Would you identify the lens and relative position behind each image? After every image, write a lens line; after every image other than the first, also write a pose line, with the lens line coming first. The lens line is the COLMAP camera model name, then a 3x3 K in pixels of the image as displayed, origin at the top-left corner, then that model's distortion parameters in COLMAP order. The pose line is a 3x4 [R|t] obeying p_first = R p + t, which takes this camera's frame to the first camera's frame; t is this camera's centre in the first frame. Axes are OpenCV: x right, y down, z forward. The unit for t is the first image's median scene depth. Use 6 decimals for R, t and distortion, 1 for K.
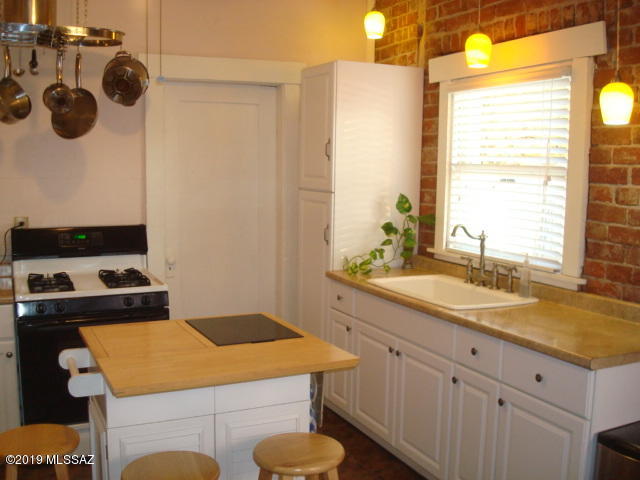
lens RADIAL K [[689.2, 0, 320.0], [0, 689.2, 240.0], [0, 0, 1]] dist [-0.007945, -0.179210]
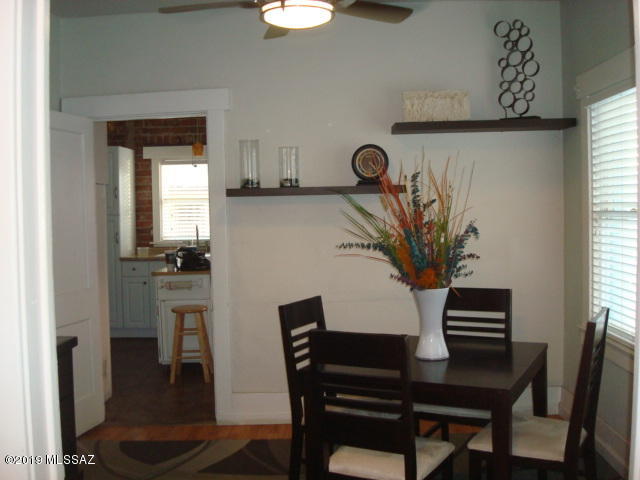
lens RADIAL K [[689.2, 0, 320.0], [0, 689.2, 240.0], [0, 0, 1]] dist [-0.007945, -0.179210]
pose [[0.456893, -0.053467, 0.887913, -1.379759], [0.119738, 0.992804, -0.001830, 0.067680], [-0.881426, 0.107153, 0.460008, -0.328282]]
